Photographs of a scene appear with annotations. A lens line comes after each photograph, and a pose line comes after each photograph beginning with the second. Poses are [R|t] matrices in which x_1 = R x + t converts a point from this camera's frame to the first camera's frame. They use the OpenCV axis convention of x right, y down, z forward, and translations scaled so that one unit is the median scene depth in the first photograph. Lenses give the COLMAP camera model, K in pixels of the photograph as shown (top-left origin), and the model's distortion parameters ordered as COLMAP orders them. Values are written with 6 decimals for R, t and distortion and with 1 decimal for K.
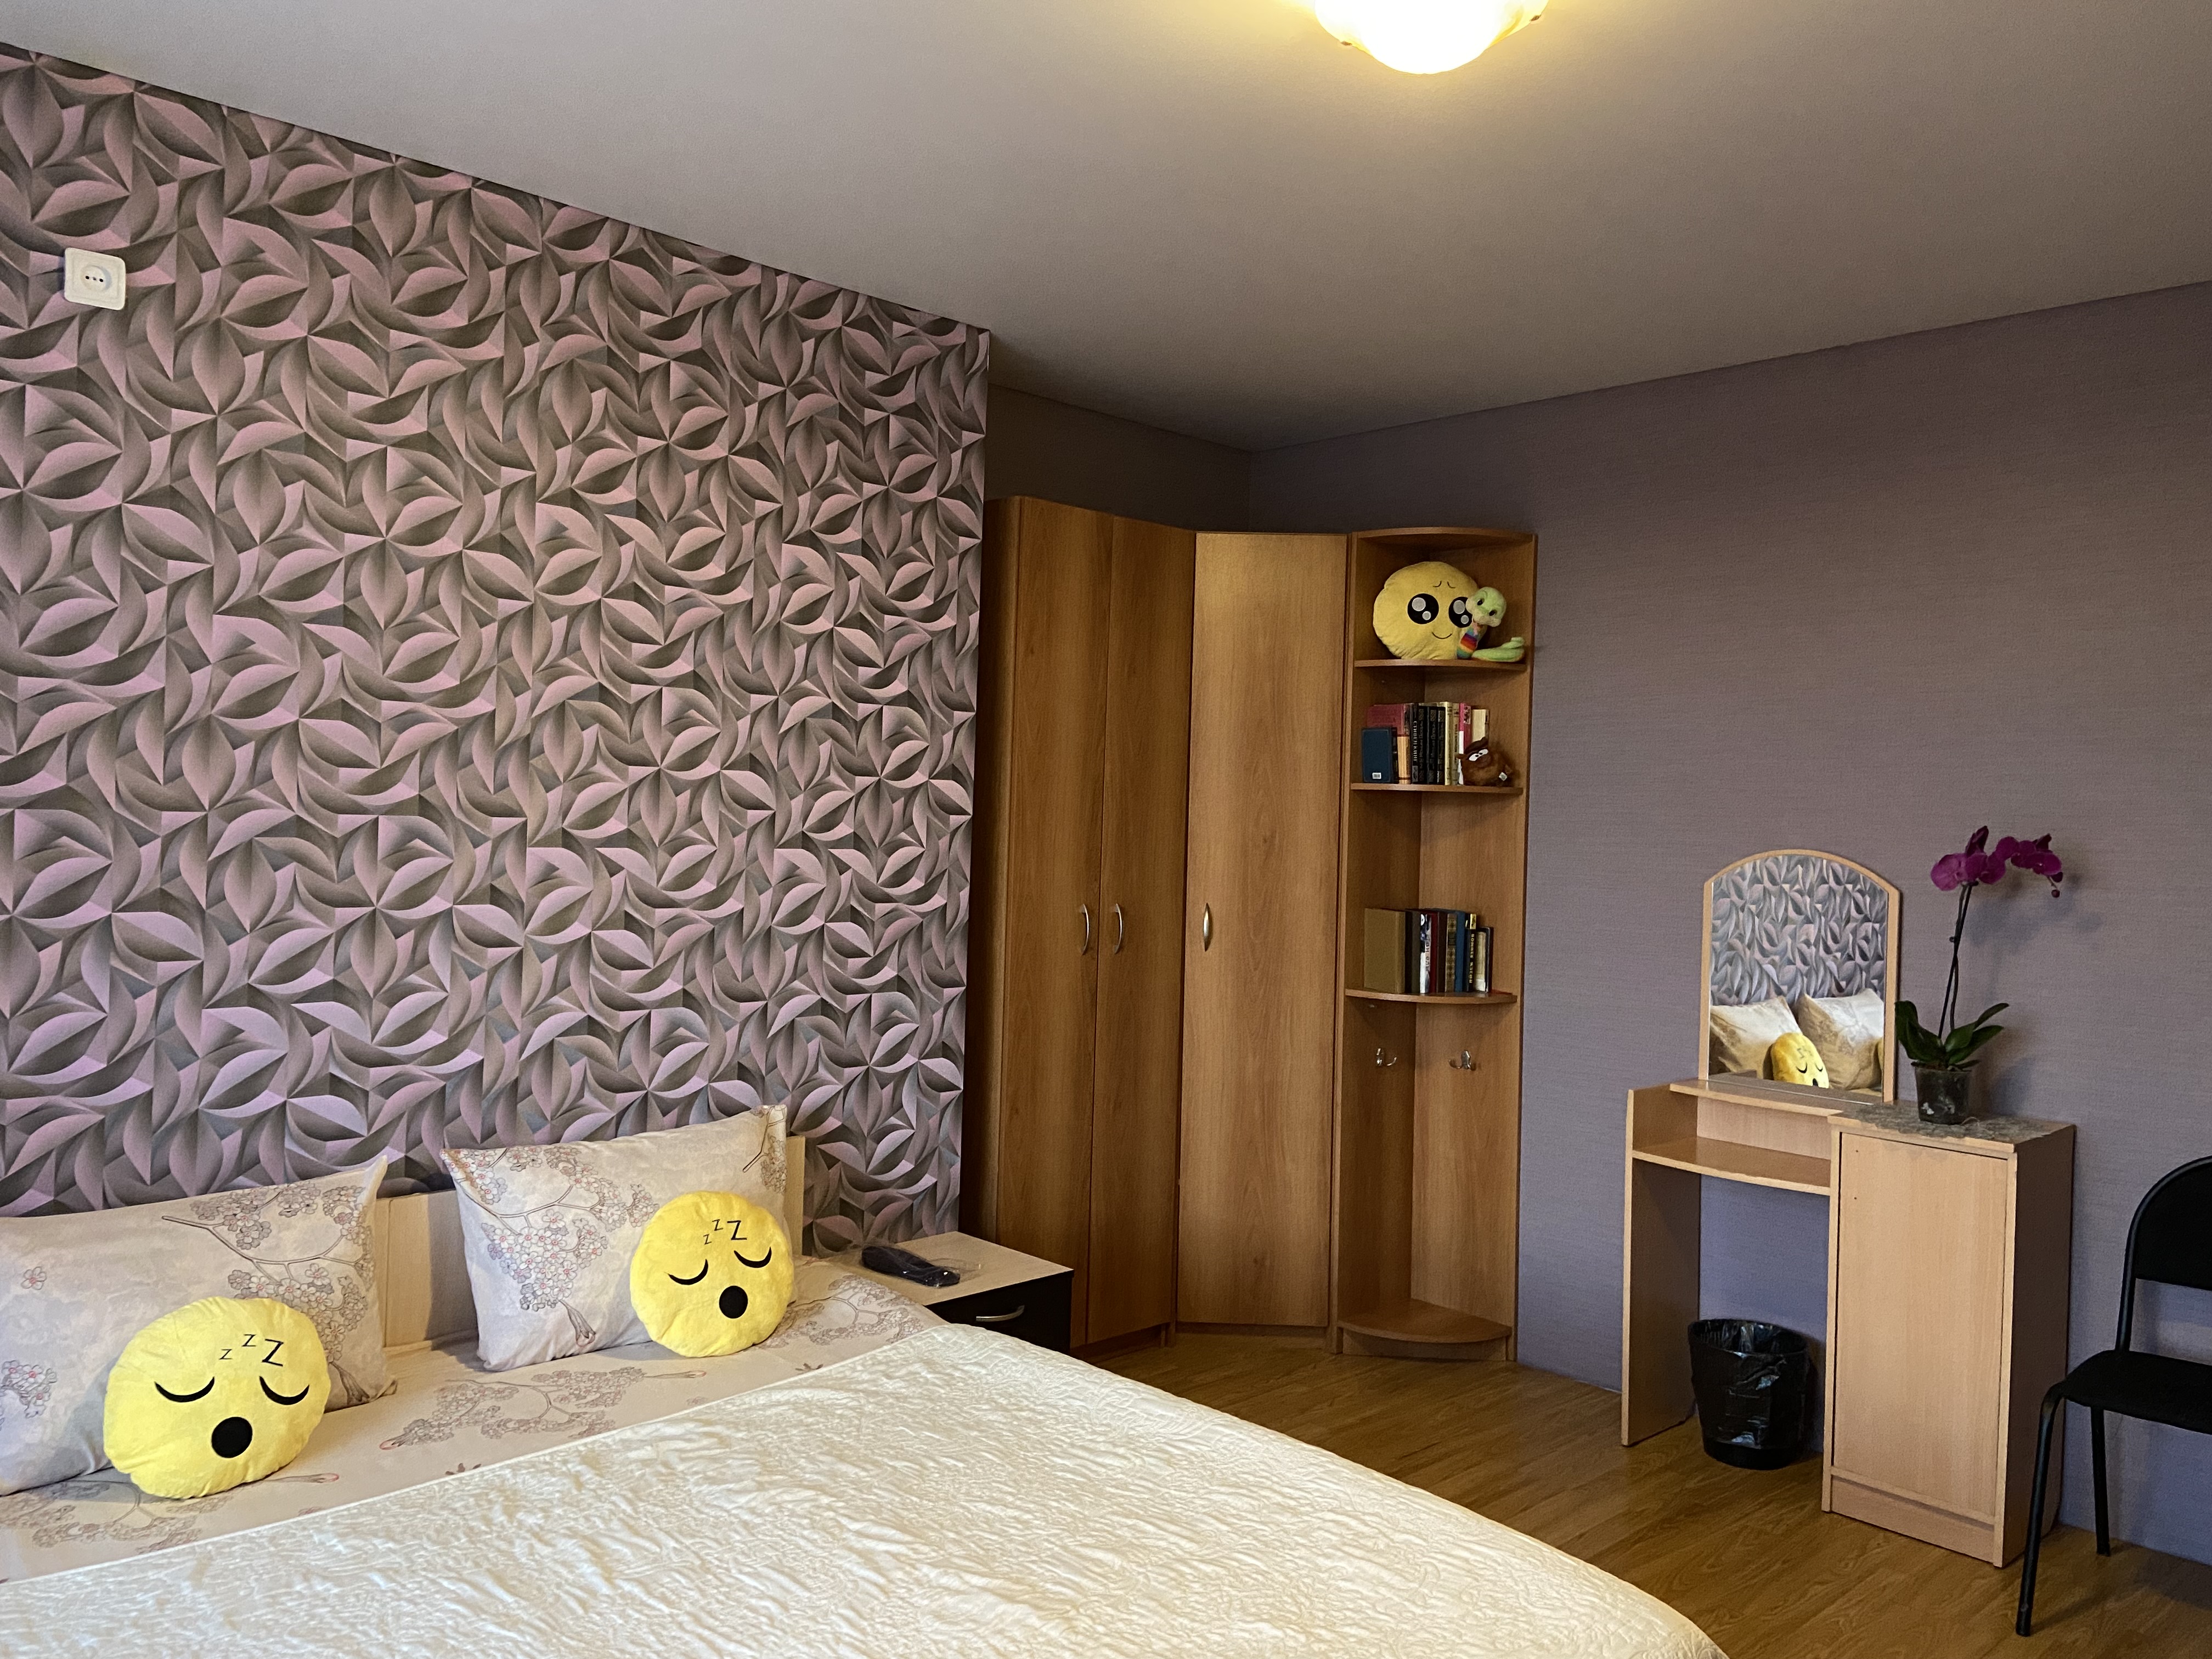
lens RADIAL K [[1676.3, 0, 1107.1], [0, 1676.3, 814.5], [0, 0, 1]] dist [0.127874, -0.134478]
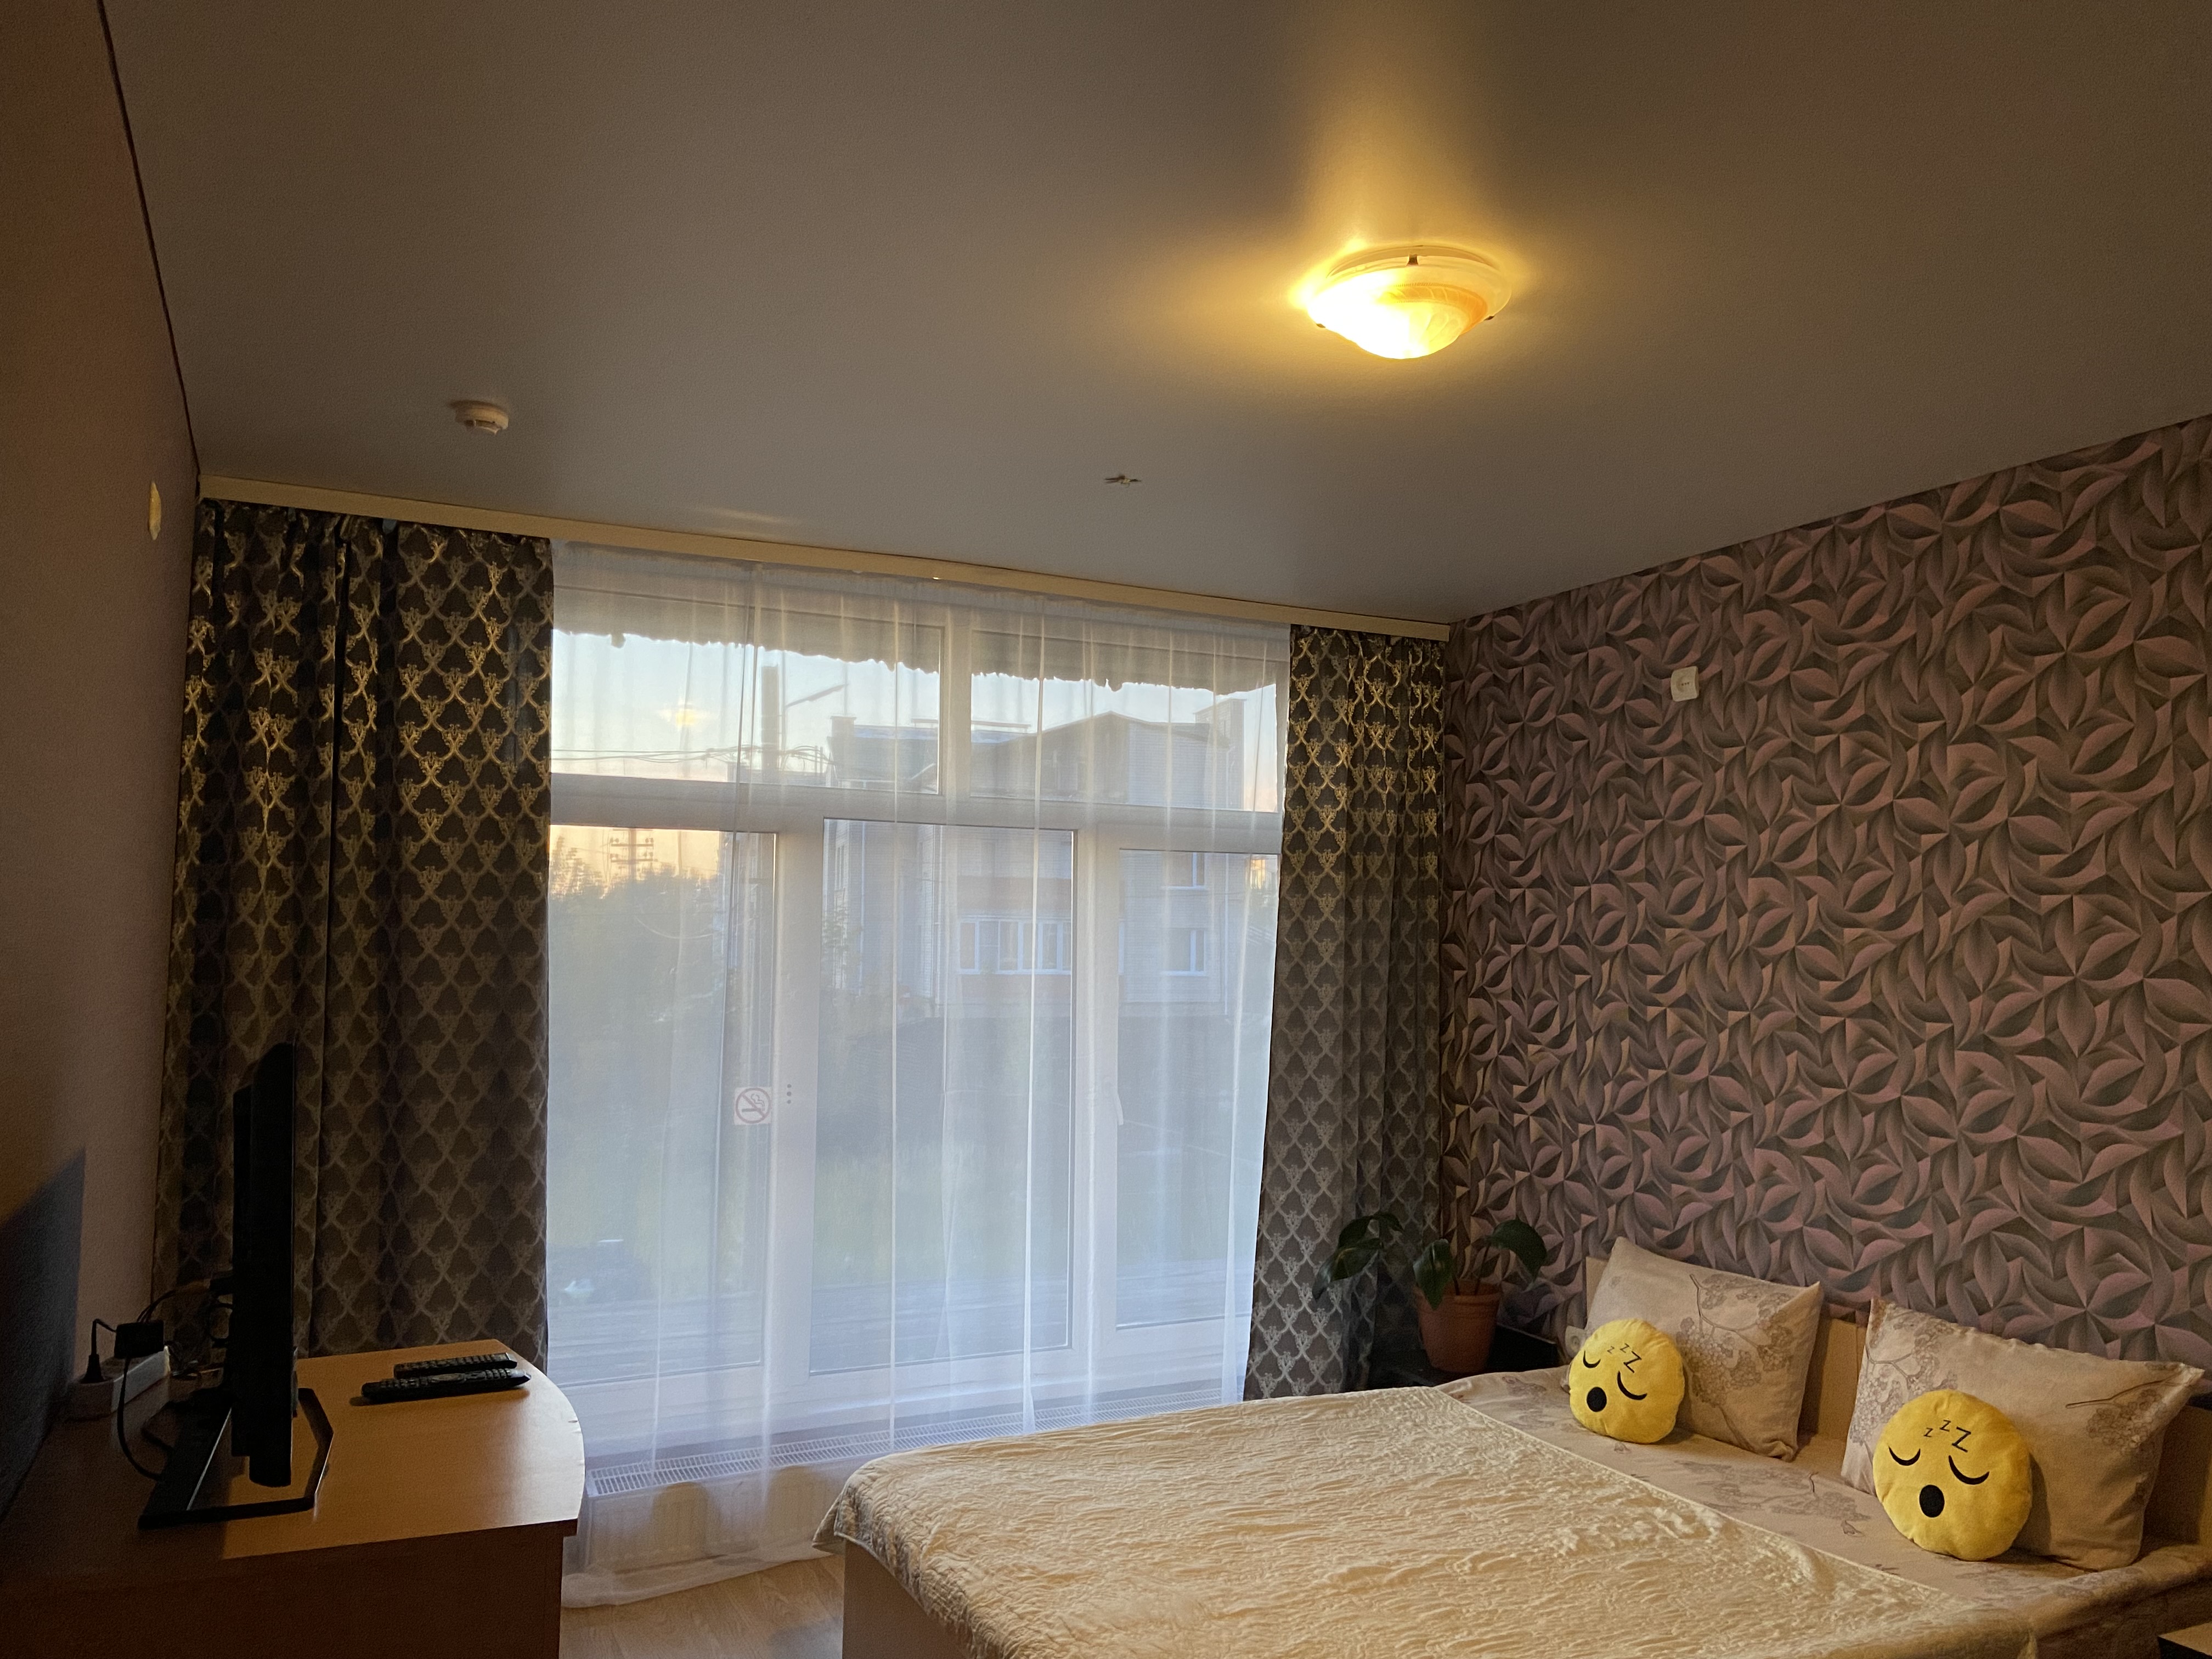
lens RADIAL K [[1676.3, 0, 1107.1], [0, 1676.3, 814.5], [0, 0, 1]] dist [0.127874, -0.134478]
pose [[-0.318324, -0.104434, -0.942212, 0.976835], [-0.022352, 0.994464, -0.102673, -0.006861], [0.947718, -0.011623, -0.318896, 0.879189]]
